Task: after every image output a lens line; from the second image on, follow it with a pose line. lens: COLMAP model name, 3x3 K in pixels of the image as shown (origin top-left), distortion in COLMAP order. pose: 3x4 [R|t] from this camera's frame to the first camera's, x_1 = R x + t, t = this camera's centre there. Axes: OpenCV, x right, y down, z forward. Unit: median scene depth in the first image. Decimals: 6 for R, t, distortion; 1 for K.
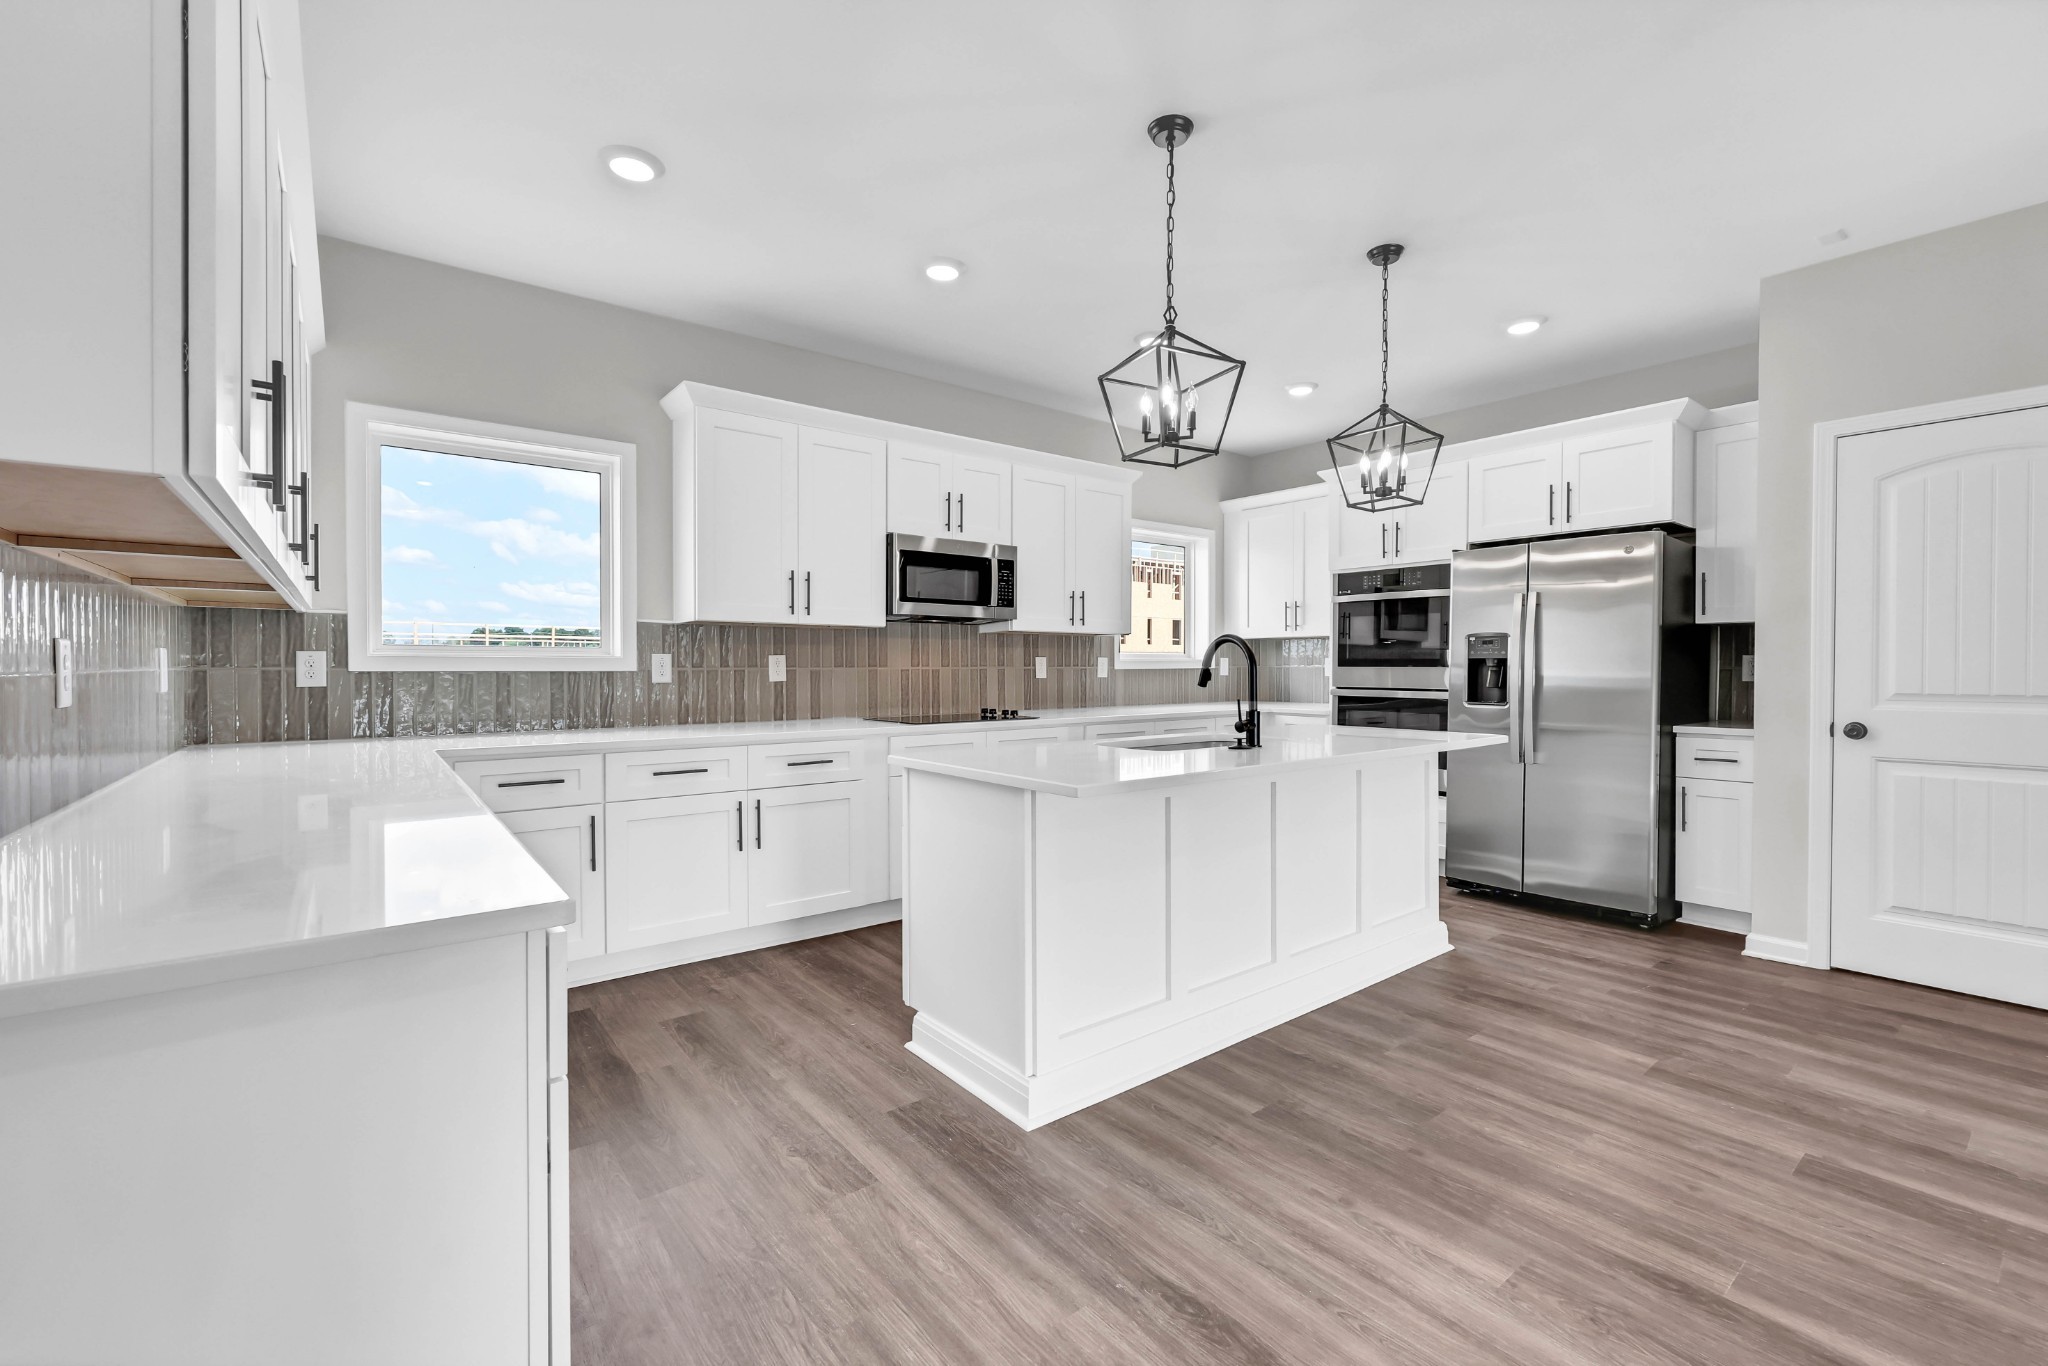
lens RADIAL K [[865.2, 0, 1034.2], [0, 865.2, 676.3], [0, 0, 1]] dist [-0.001277, -0.000227]
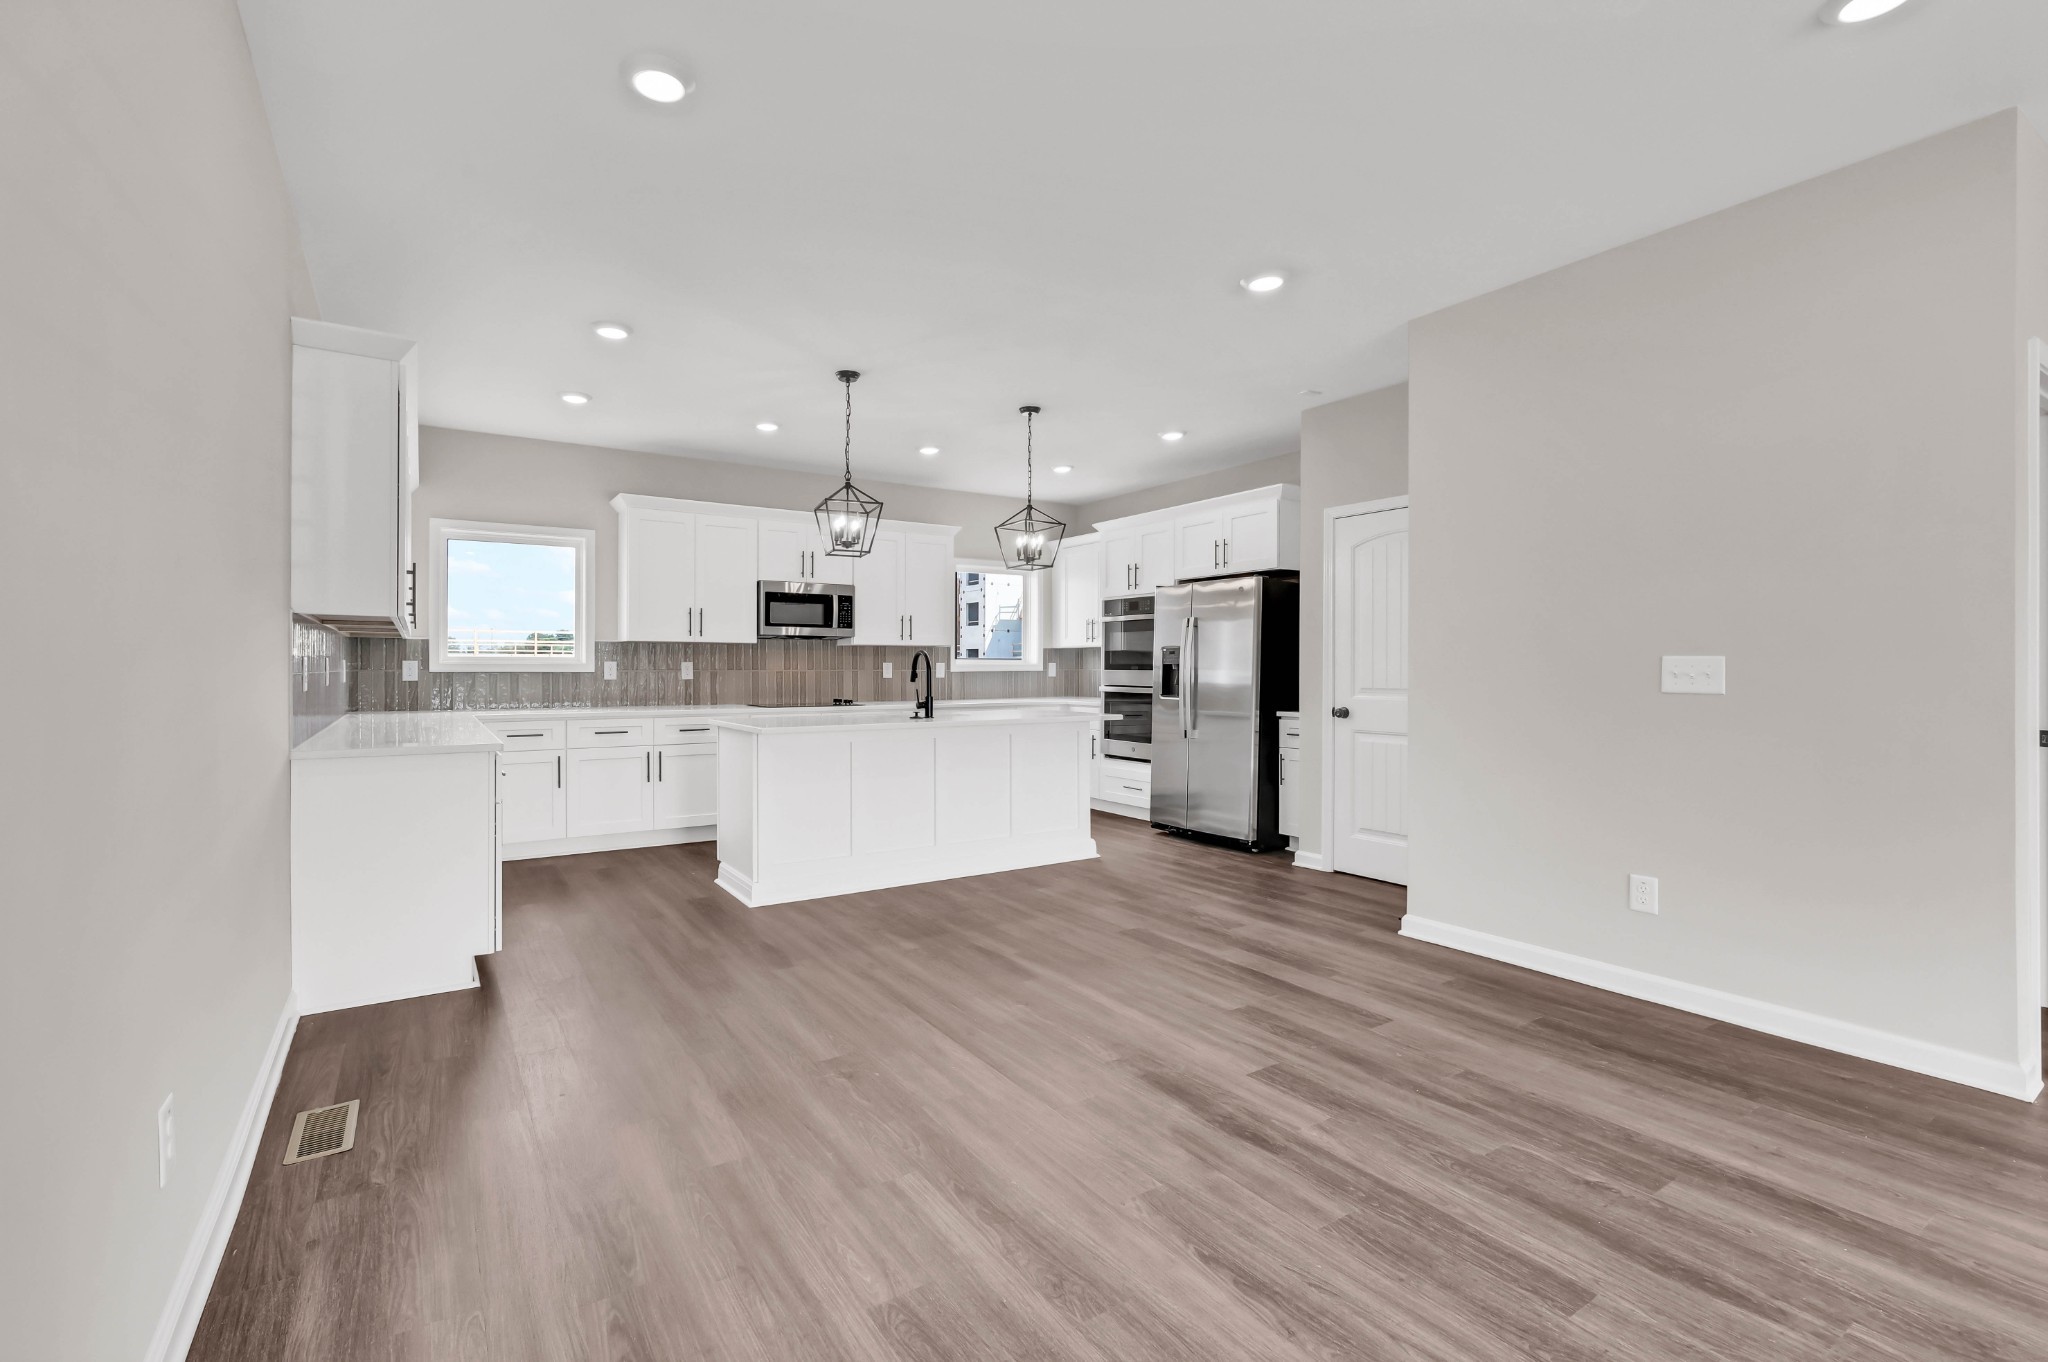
lens RADIAL K [[897.6, 0, 961.5], [0, 897.6, 669.5], [0, 0, 1]] dist [0.000392, 0.000035]
pose [[0.992023, 0.000980, -0.126056, 0.406955], [-0.002472, 0.999929, -0.011683, 0.006443], [0.126036, 0.011901, 0.991954, -0.538406]]
